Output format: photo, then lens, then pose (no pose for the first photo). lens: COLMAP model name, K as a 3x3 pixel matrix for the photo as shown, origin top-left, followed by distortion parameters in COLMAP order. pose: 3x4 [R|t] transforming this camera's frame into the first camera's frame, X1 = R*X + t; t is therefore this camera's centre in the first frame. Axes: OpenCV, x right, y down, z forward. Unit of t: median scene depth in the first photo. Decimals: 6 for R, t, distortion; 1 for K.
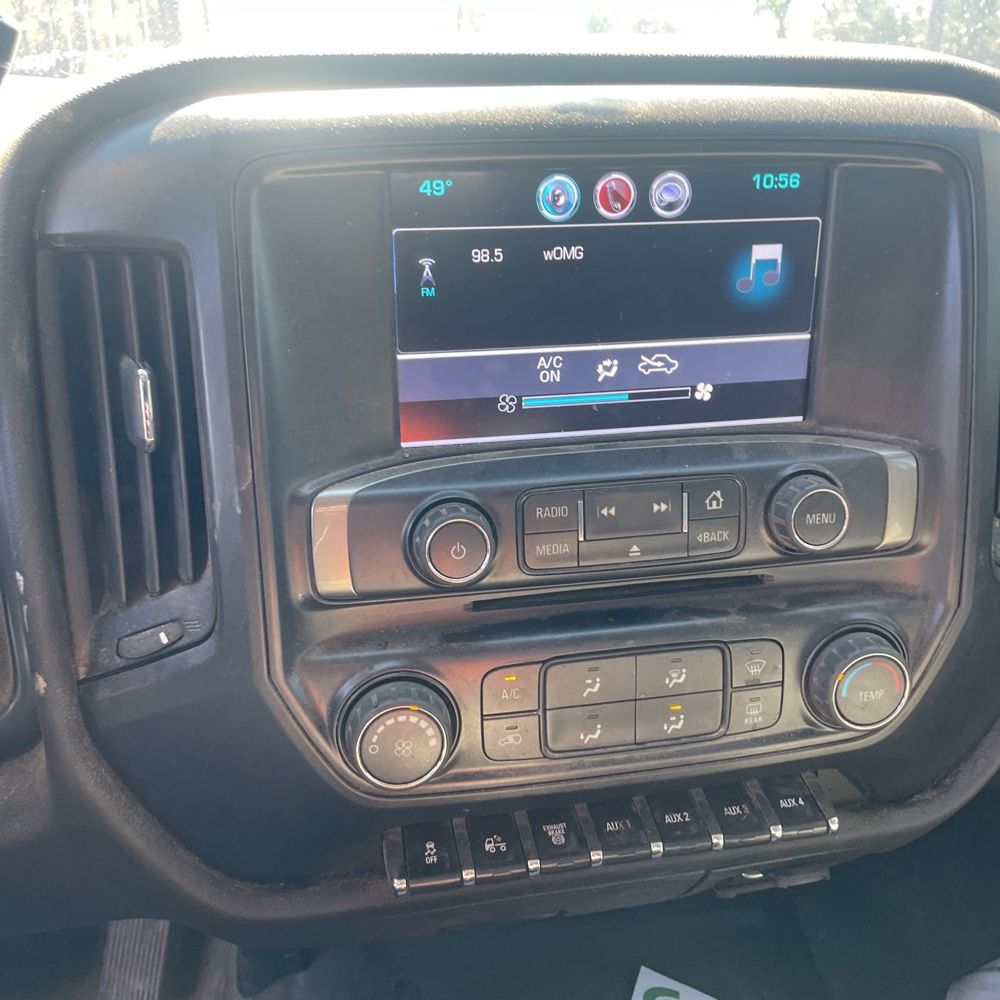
lens RADIAL K [[1012.7, 0, 494.0], [0, 1012.7, 498.3], [0, 0, 1]] dist [0.083292, -0.104300]
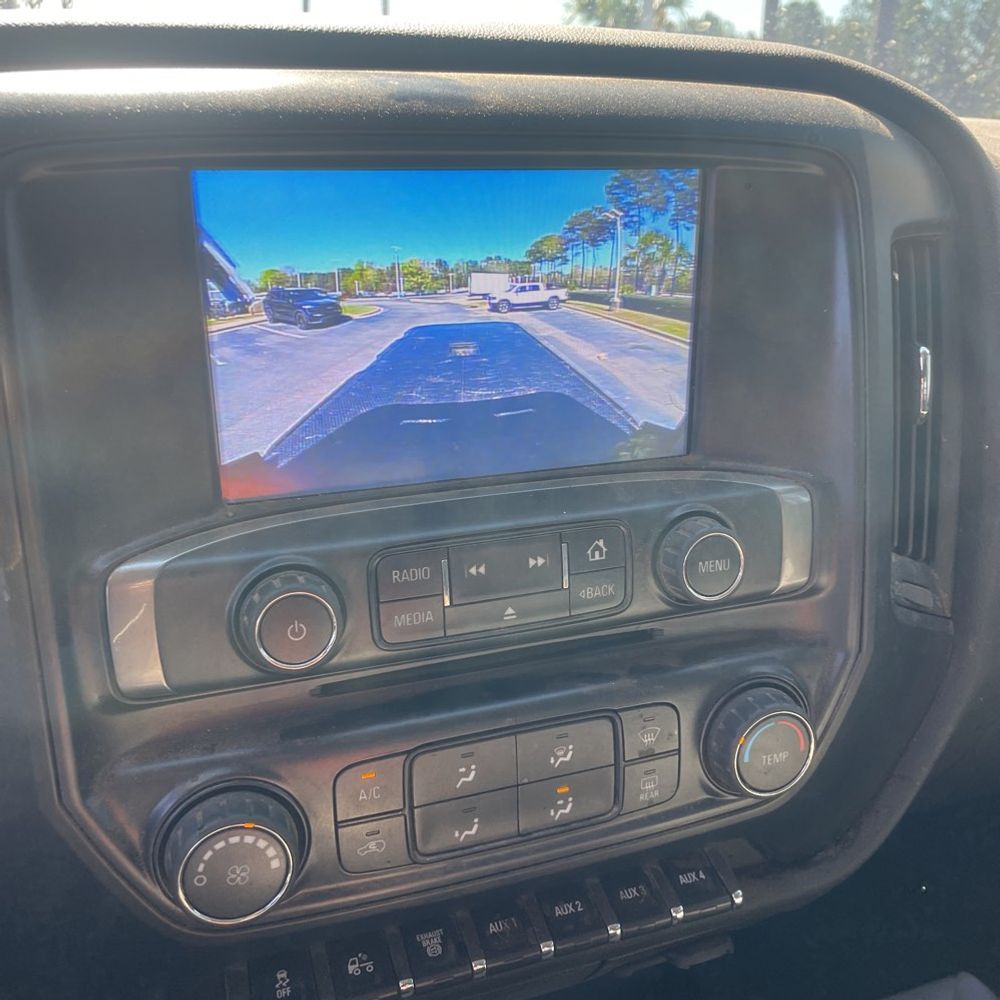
lens RADIAL K [[1012.7, 0, 494.0], [0, 1012.7, 498.3], [0, 0, 1]] dist [0.083292, -0.104300]
pose [[0.990883, -0.038527, 0.129095, 0.017593], [0.042106, 0.998797, -0.025113, -0.023403], [-0.127973, 0.030320, 0.991314, 0.139706]]
